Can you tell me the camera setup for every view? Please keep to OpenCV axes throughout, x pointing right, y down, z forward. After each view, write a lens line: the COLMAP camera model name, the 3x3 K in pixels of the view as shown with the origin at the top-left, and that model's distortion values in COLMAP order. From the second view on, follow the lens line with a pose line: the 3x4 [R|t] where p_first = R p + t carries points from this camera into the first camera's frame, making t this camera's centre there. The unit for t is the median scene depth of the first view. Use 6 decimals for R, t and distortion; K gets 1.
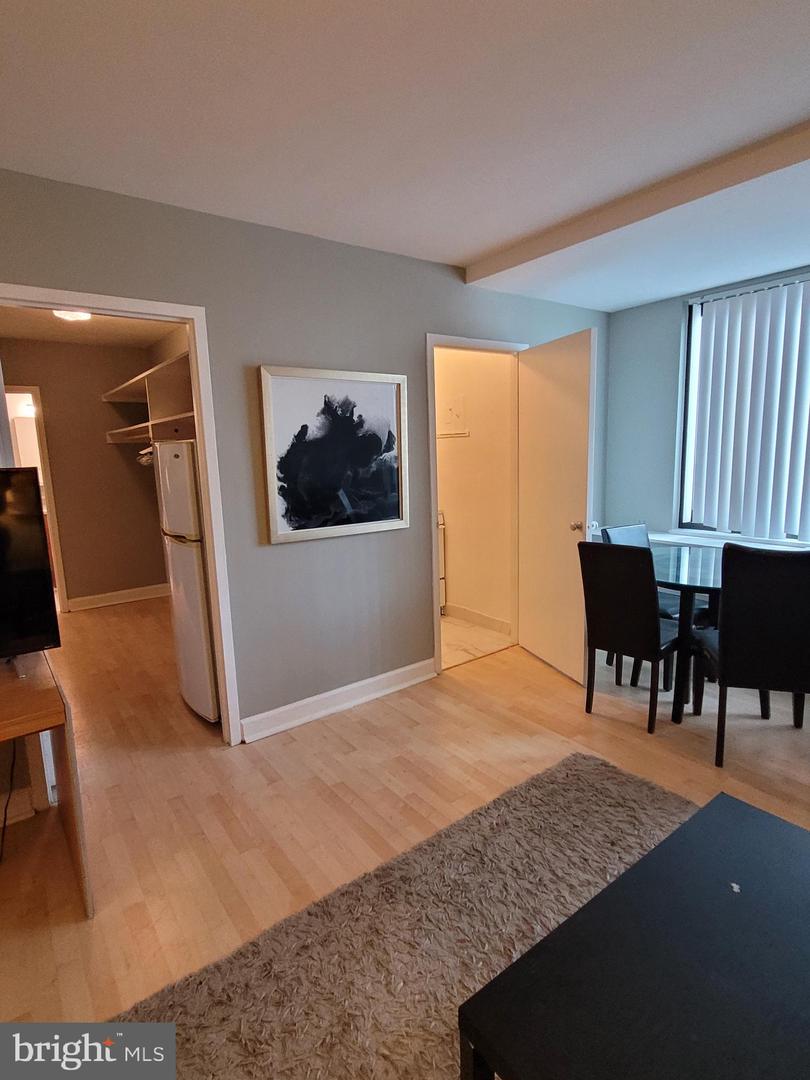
lens RADIAL K [[560.4, 0, 402.4], [0, 560.4, 539.3], [0, 0, 1]] dist [0.012103, -0.007649]
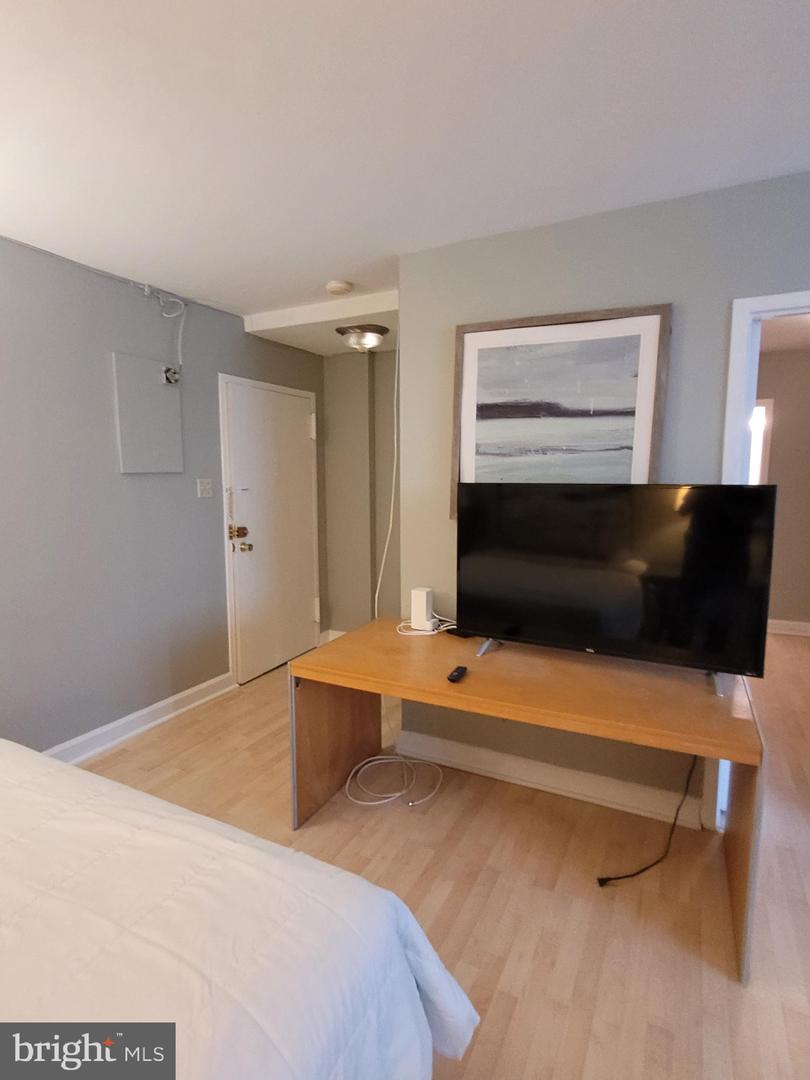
lens RADIAL K [[560.4, 0, 405.9], [0, 560.4, 539.8], [0, 0, 1]] dist [0.012103, -0.007649]
pose [[0.447897, 0.133248, -0.884100, -0.052932], [-0.147178, 0.986331, 0.074093, -0.011474], [0.881888, 0.096934, 0.461386, 0.018526]]
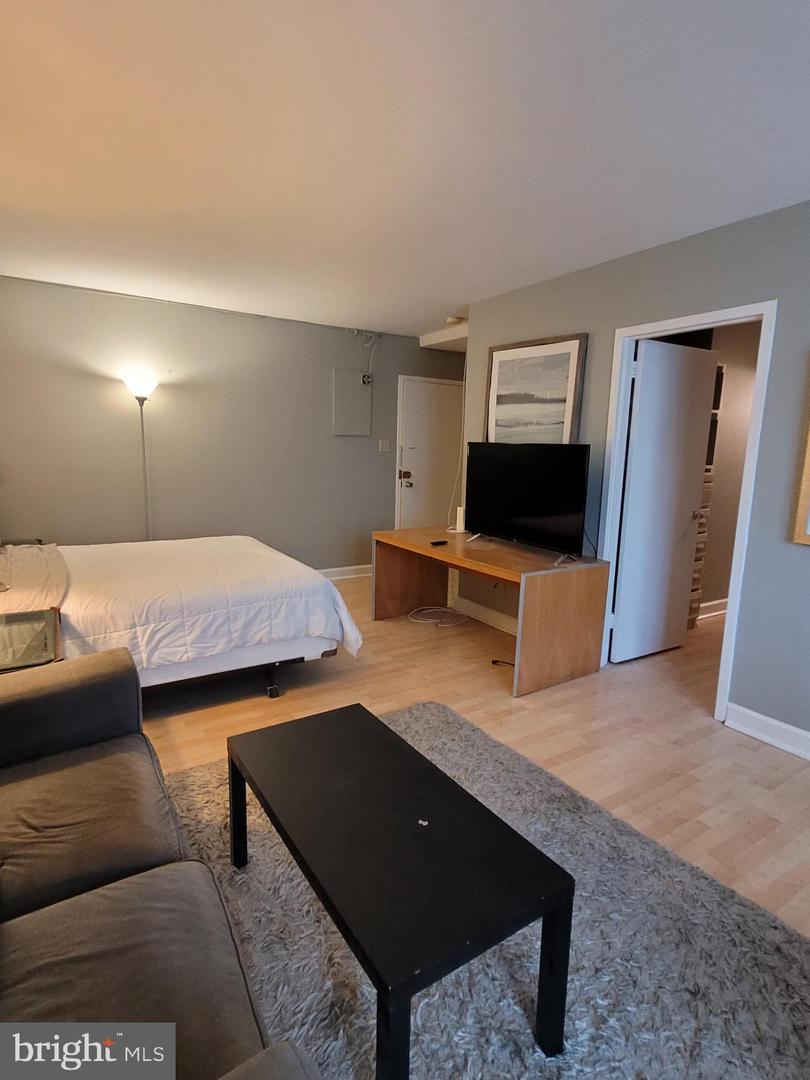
lens RADIAL K [[560.4, 0, 406.4], [0, 560.4, 540.1], [0, 0, 1]] dist [0.012103, -0.007649]
pose [[-0.068394, 0.193100, -0.978793, 0.659023], [-0.180060, 0.962589, 0.202485, -0.061369], [0.981275, 0.190090, -0.031066, 0.372577]]
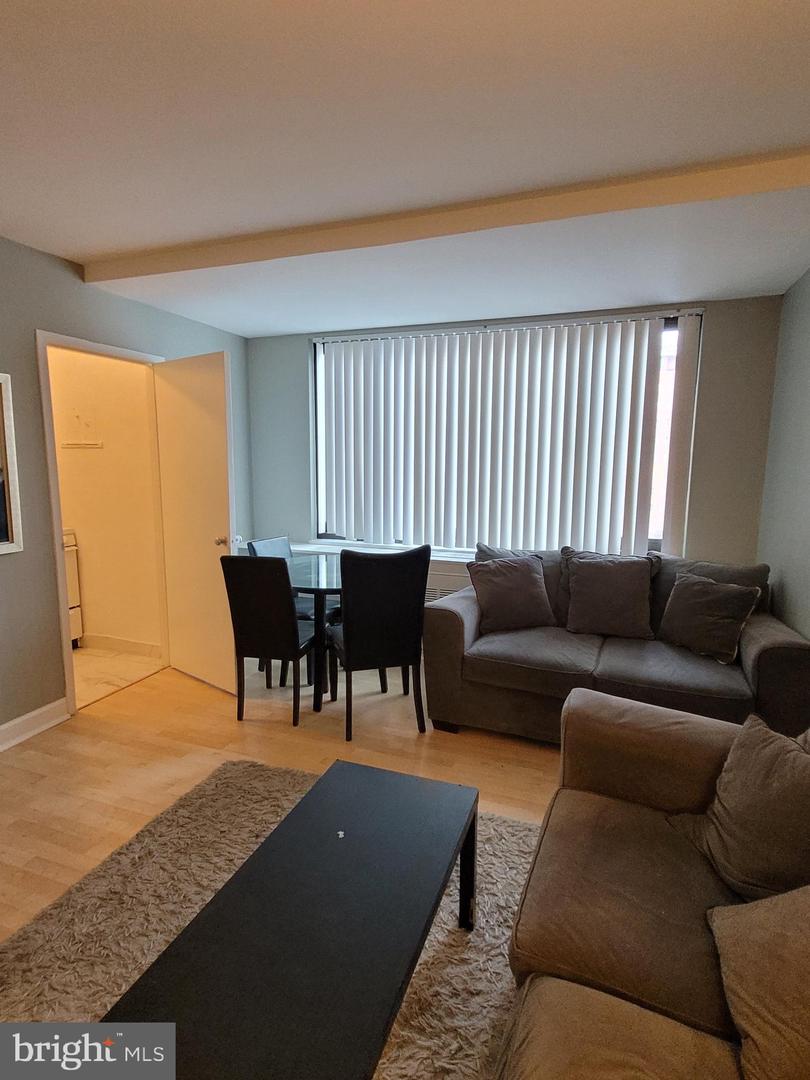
lens RADIAL K [[560.4, 0, 405.5], [0, 560.4, 539.5], [0, 0, 1]] dist [0.012103, -0.007649]
pose [[0.833799, -0.042583, 0.550423, 0.029786], [0.056534, 0.998365, -0.008401, 0.001512], [-0.549166, 0.038122, 0.834844, -0.046147]]
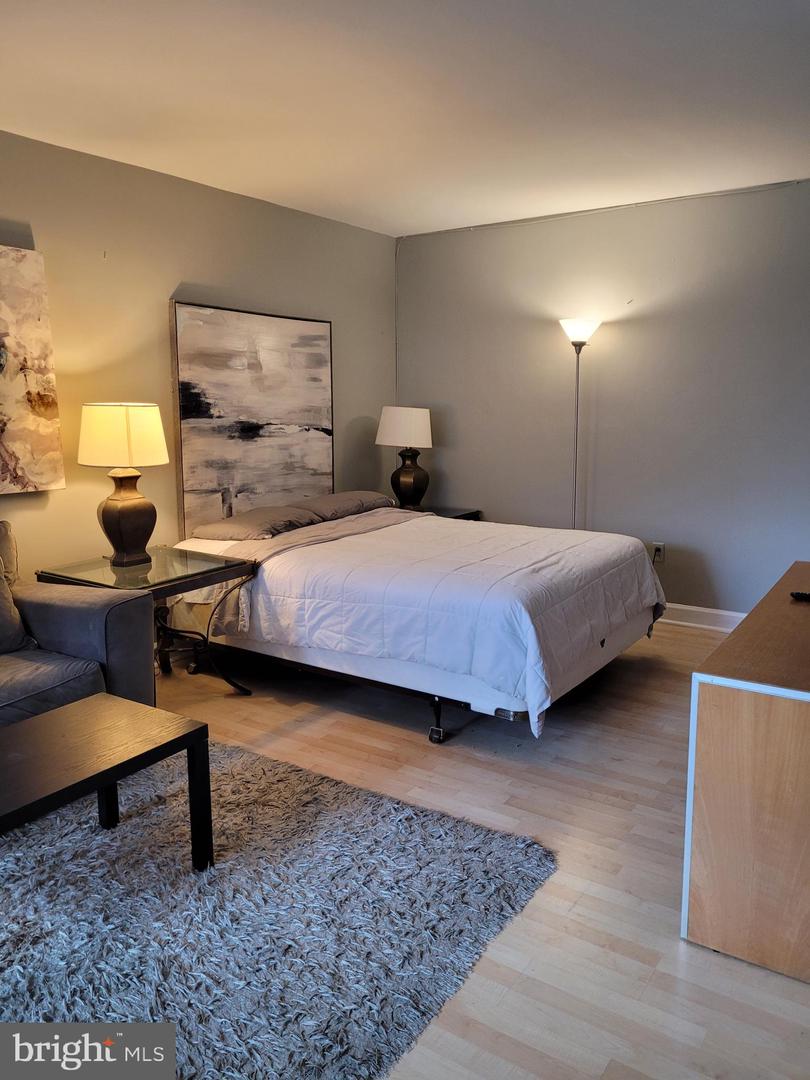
lens RADIAL K [[811.8, 0, 403.8], [0, 811.8, 537.1], [0, 0, 1]] dist [0.034946, 0.001548]
pose [[-0.942714, 0.087310, -0.321973, 0.092486], [-0.022158, 0.946625, 0.321574, -0.145981], [0.332865, 0.310287, -0.890462, 1.035439]]
